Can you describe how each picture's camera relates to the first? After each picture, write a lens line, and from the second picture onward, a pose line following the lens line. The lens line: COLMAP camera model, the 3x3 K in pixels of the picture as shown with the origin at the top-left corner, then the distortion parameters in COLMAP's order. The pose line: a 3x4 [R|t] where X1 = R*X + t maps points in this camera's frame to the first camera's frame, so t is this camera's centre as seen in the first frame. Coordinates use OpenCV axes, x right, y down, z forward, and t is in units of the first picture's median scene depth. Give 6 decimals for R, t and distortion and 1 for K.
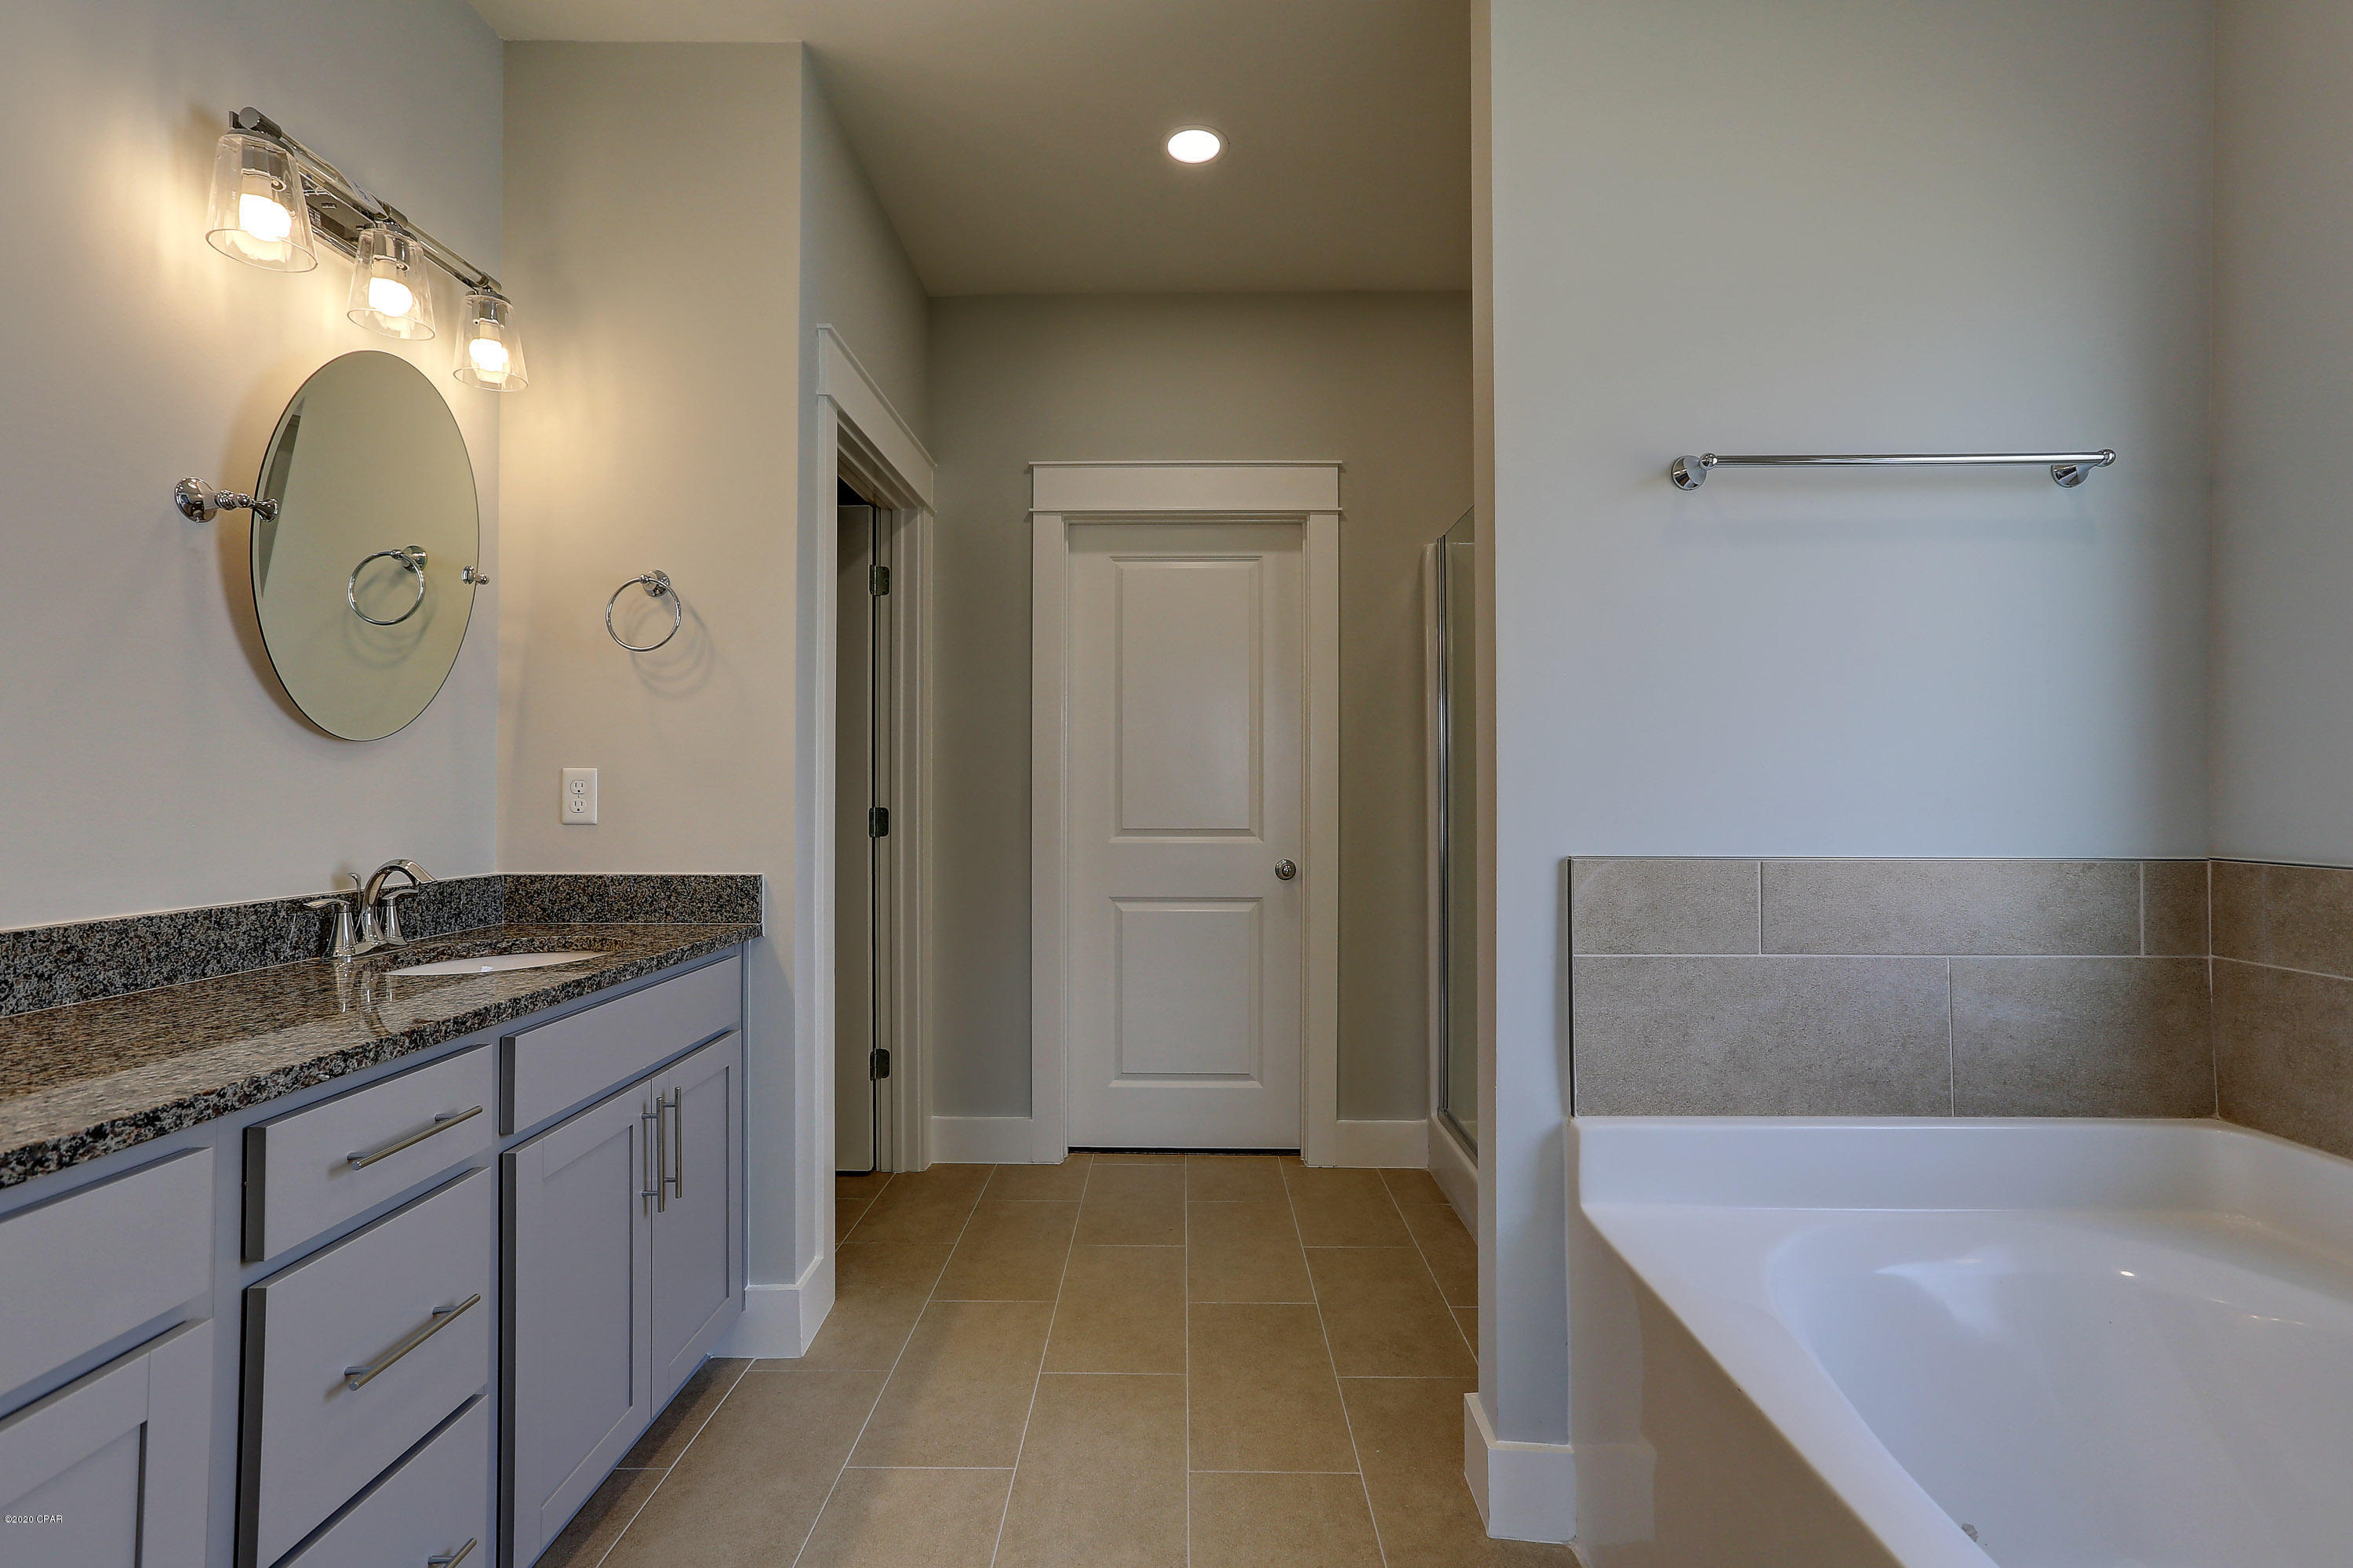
lens RADIAL K [[1055.3, 0, 1173.6], [0, 1055.3, 781.3], [0, 0, 1]] dist [-0.025556, 0.002670]
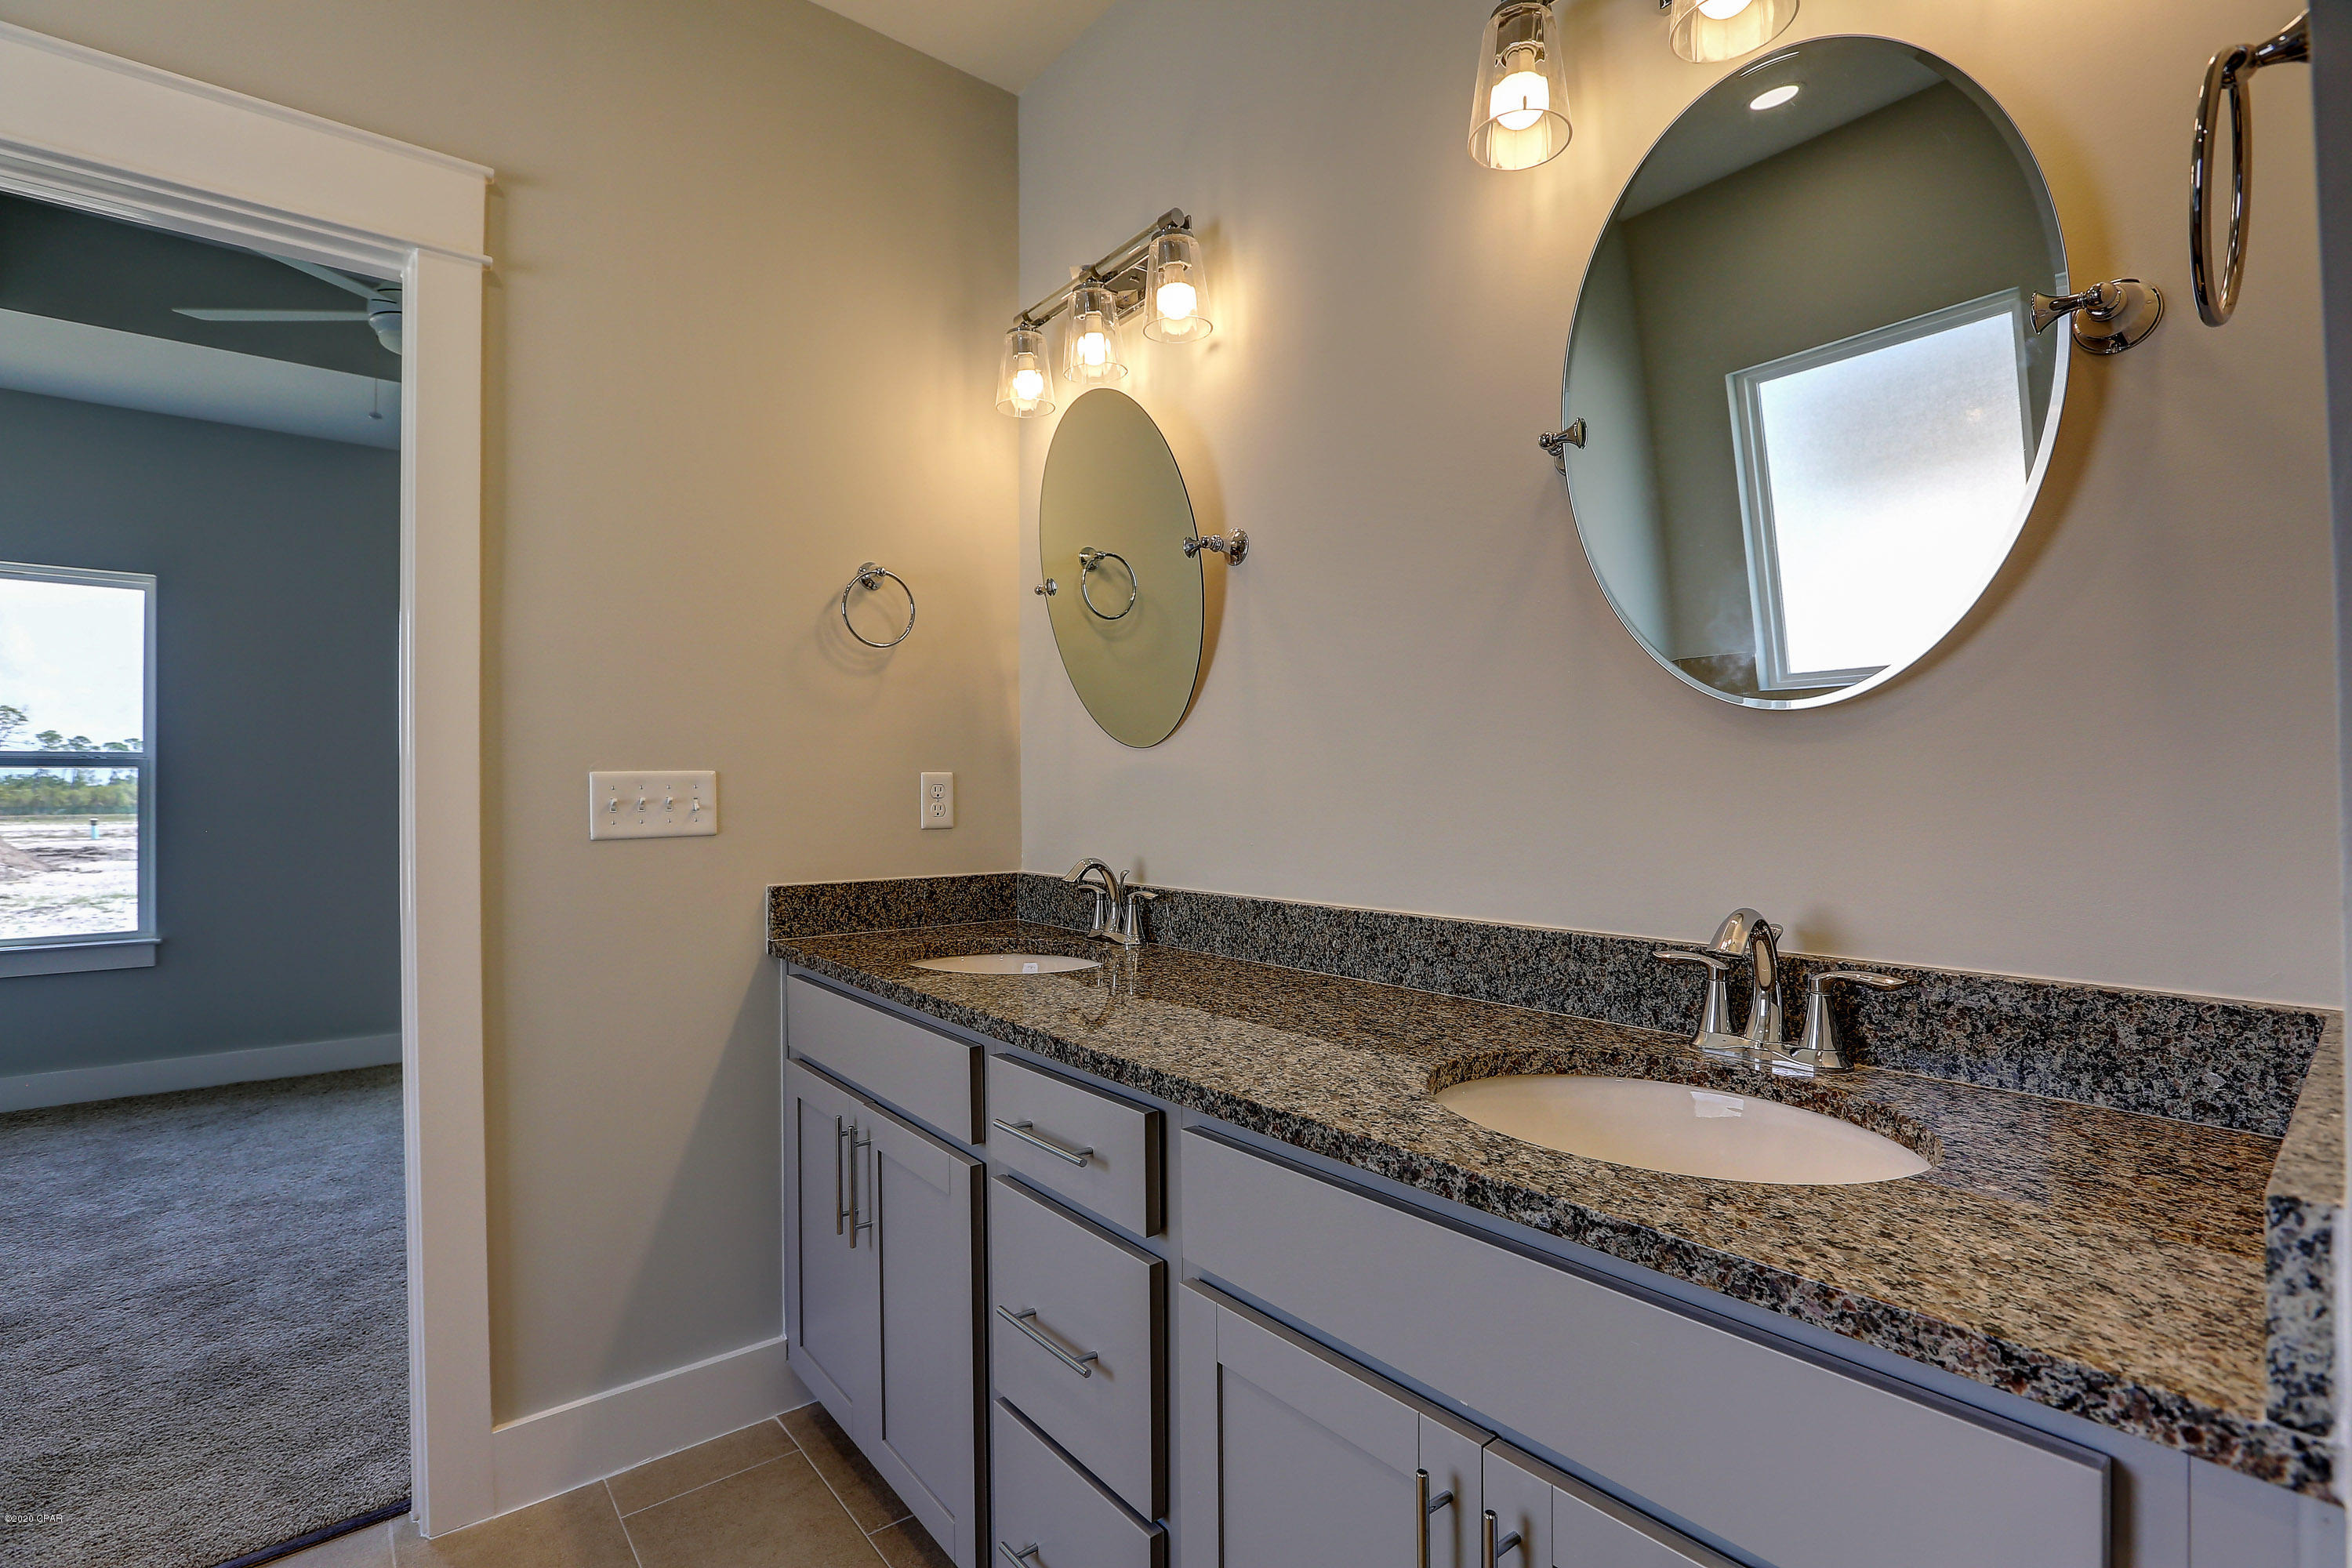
lens RADIAL K [[1054.8, 0, 1181.9], [0, 1054.8, 779.8], [0, 0, 1]] dist [-0.025556, 0.002670]
pose [[-0.771093, -0.005502, -0.636699, -0.152868], [0.013346, 0.999603, -0.024801, 0.016609], [0.636583, -0.027622, -0.770714, 1.528028]]
